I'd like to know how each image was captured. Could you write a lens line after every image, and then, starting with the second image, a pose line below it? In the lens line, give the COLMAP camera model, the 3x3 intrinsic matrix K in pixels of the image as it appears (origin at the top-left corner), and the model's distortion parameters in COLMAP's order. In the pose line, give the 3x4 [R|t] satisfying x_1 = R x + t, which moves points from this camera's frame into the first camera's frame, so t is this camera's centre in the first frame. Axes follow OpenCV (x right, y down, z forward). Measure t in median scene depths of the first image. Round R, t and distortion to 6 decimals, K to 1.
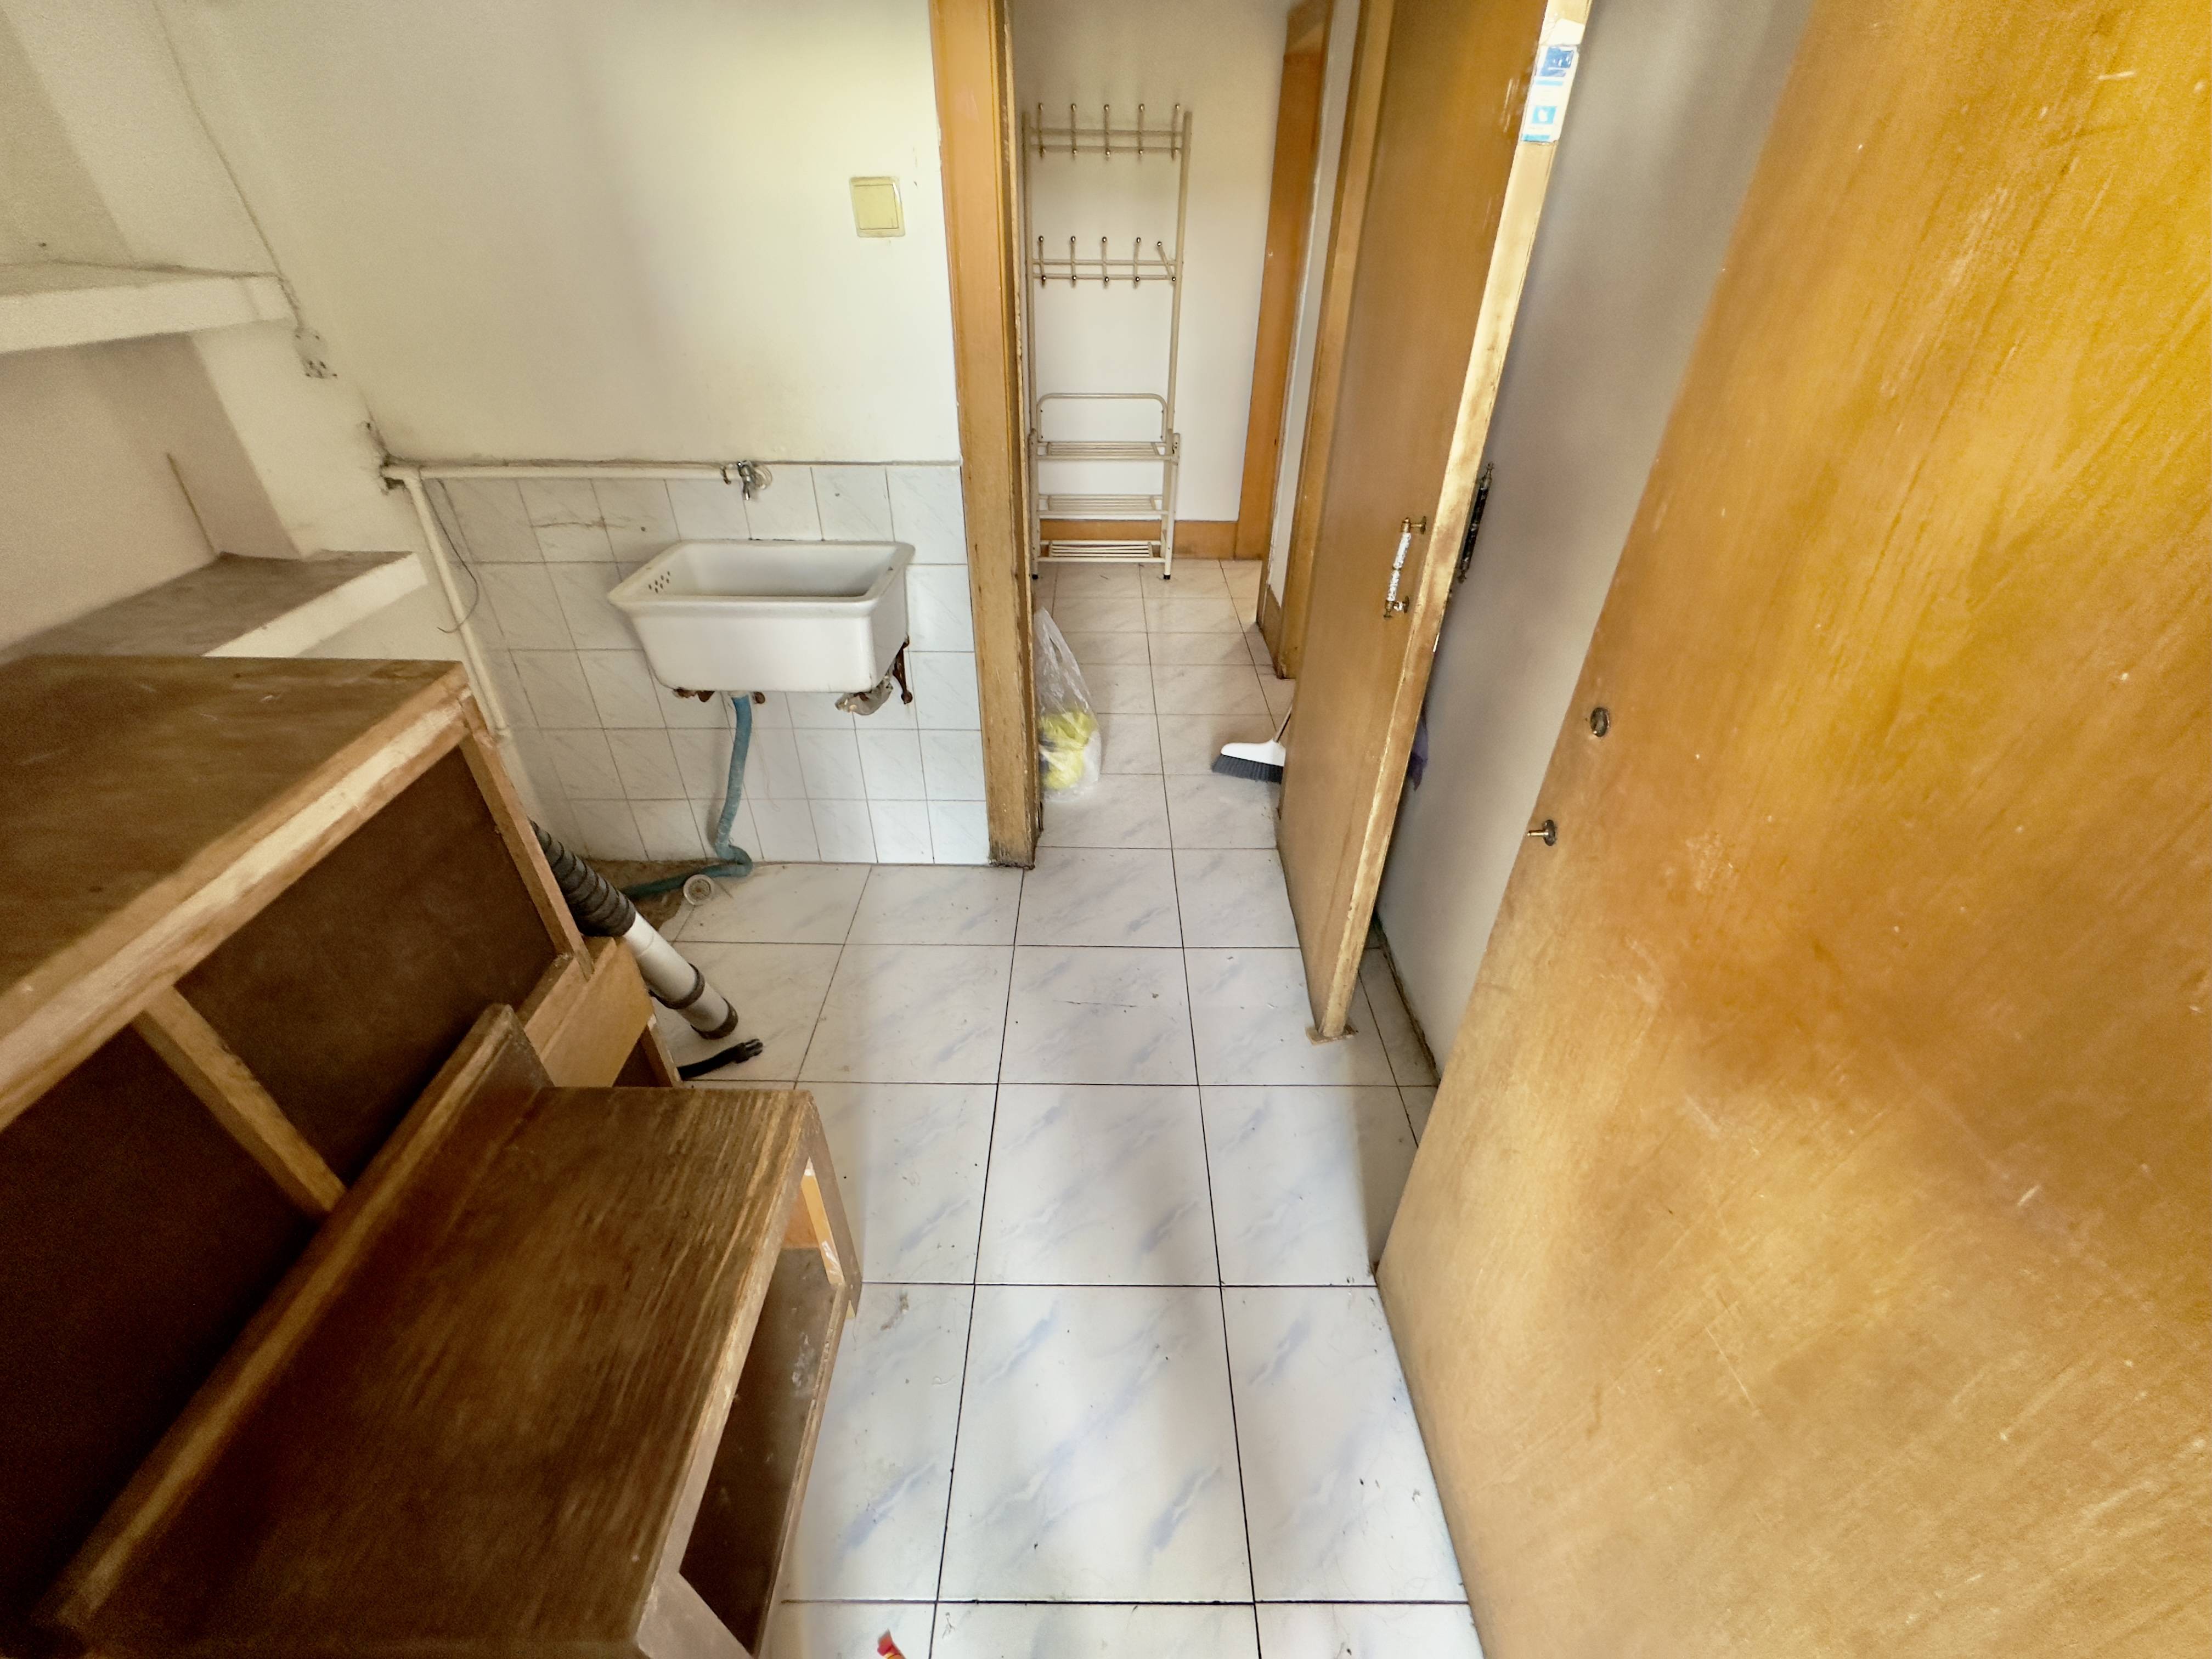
lens RADIAL K [[885.7, 0, 1106.0], [0, 885.7, 829.5], [0, 0, 1]] dist [-0.000299, 0.000389]
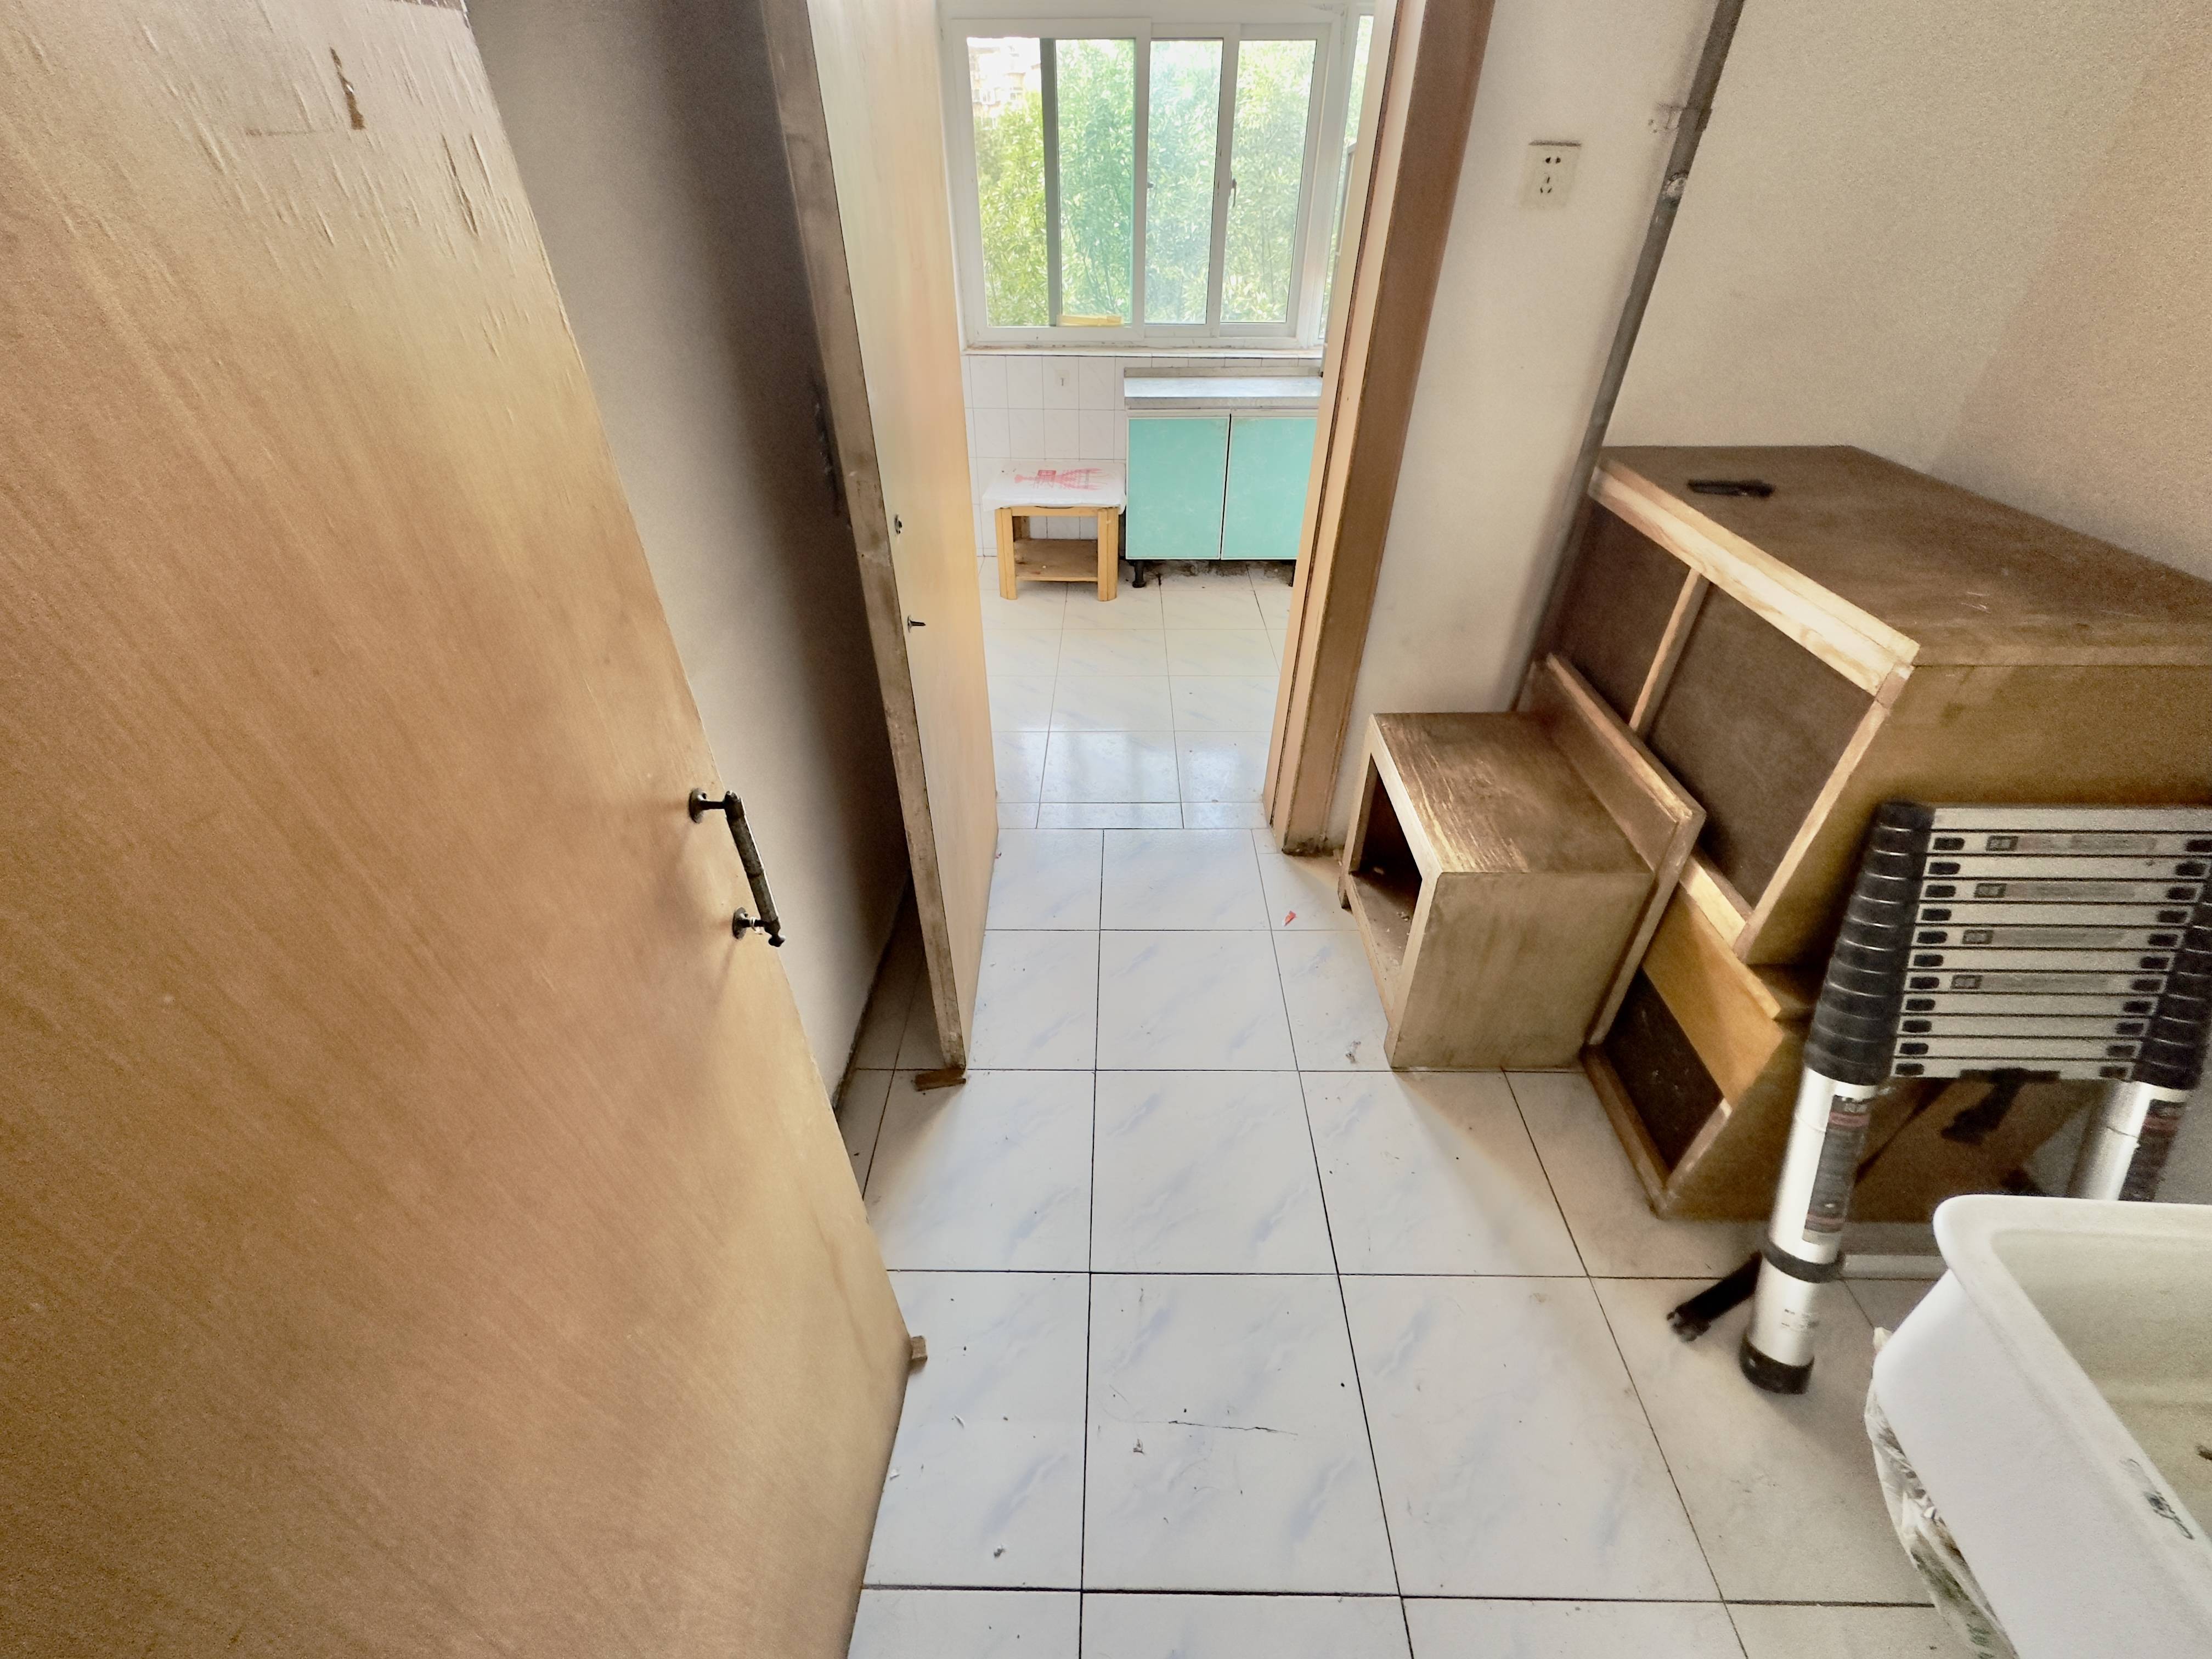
lens RADIAL K [[885.7, 0, 1106.0], [0, 885.7, 829.5], [0, 0, 1]] dist [-0.000299, 0.000389]
pose [[-0.999783, -0.015903, 0.013479, 0.157450], [0.008026, 0.303092, 0.952928, -1.148150], [-0.019239, 0.952829, -0.302898, 1.633332]]
